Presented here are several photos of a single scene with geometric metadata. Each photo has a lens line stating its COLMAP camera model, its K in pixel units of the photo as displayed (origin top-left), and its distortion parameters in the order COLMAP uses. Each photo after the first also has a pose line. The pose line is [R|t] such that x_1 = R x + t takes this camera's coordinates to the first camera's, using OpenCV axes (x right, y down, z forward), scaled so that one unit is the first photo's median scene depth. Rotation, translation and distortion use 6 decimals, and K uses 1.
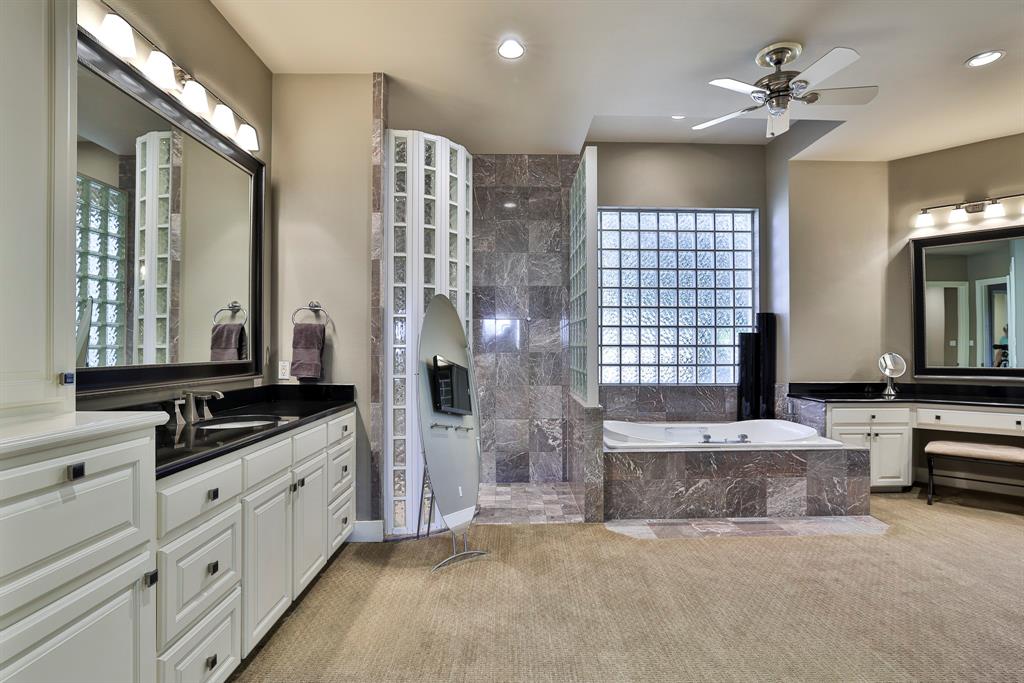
lens RADIAL K [[498.8, 0, 512.0], [0, 498.8, 341.5], [0, 0, 1]] dist [-0.002959, -0.000342]
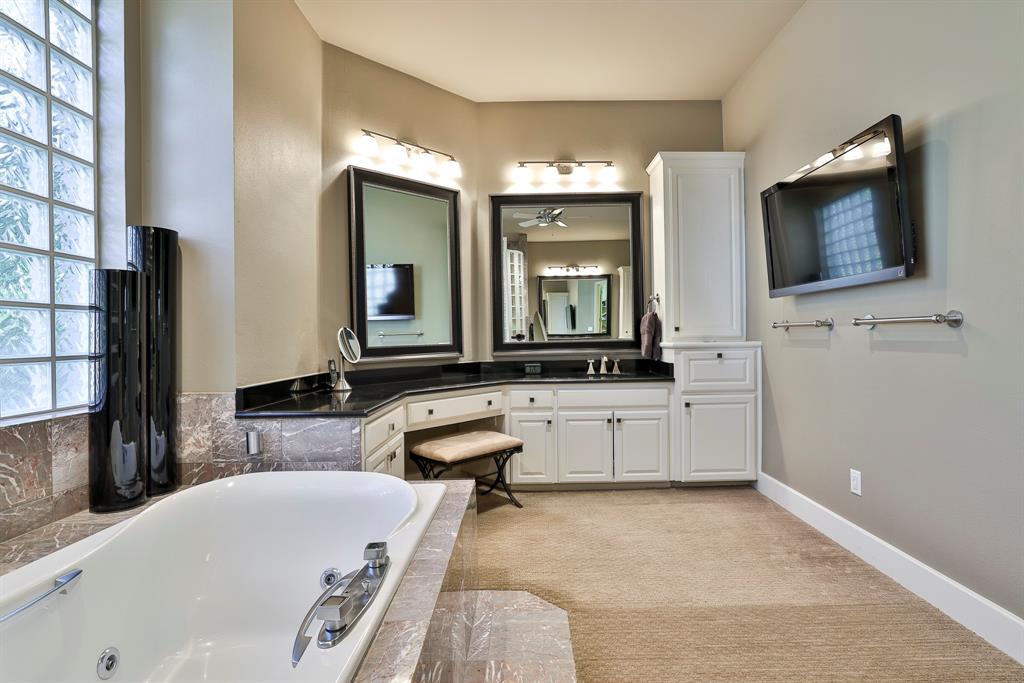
lens RADIAL K [[498.8, 0, 512.0], [0, 498.8, 341.5], [0, 0, 1]] dist [-0.002959, -0.000342]
pose [[-0.004739, -0.009429, 0.999944, 0.092724], [-0.005549, 0.999940, 0.009402, 0.033581], [-0.999973, -0.005504, -0.004791, 0.762273]]
